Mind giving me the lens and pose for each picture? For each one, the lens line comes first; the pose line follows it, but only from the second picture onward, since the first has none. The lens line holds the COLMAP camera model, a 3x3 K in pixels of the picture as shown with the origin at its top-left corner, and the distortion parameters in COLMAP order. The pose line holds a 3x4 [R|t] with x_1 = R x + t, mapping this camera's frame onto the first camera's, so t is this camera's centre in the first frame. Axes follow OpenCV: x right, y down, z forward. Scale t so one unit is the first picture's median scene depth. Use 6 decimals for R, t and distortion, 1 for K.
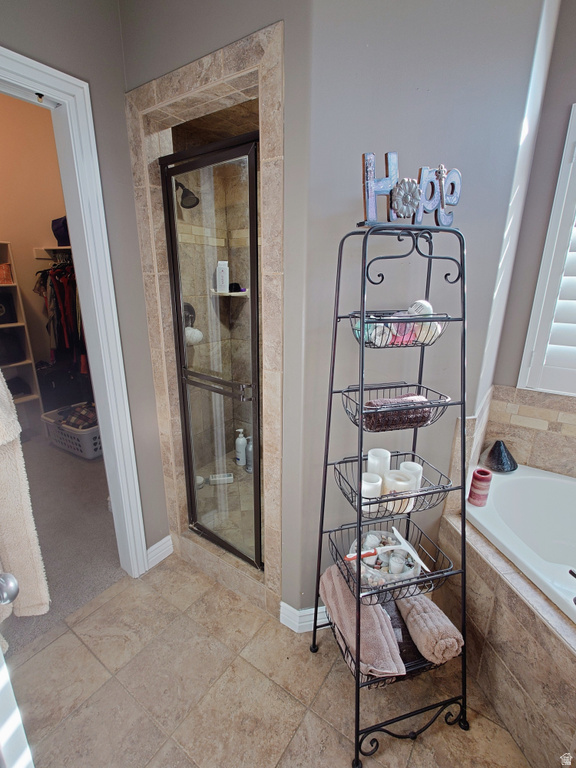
lens RADIAL K [[362.1, 0, 284.9], [0, 362.1, 387.9], [0, 0, 1]] dist [-0.001350, 0.000109]
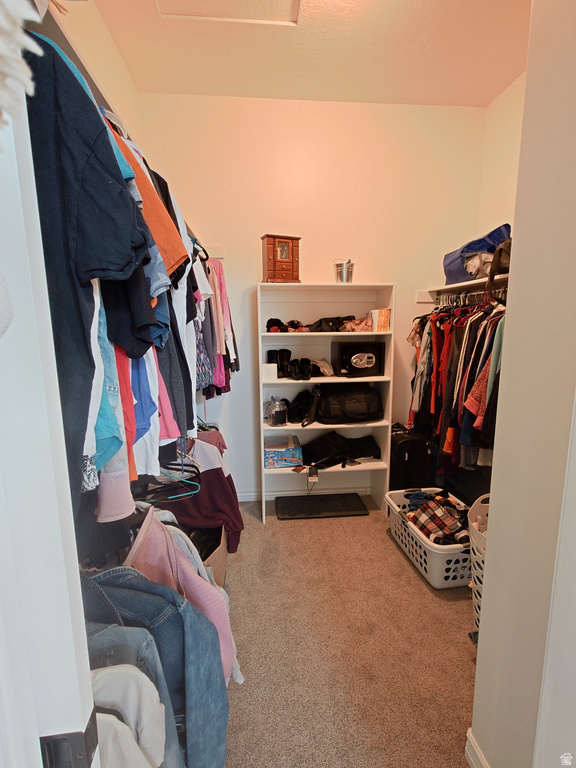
lens RADIAL K [[362.1, 0, 286.1], [0, 362.1, 385.8], [0, 0, 1]] dist [-0.001350, 0.000109]
pose [[0.638670, 0.109074, -0.761711, -0.386329], [-0.209558, 0.977141, -0.035785, -0.130759], [0.740396, 0.182477, 0.646928, 0.468054]]
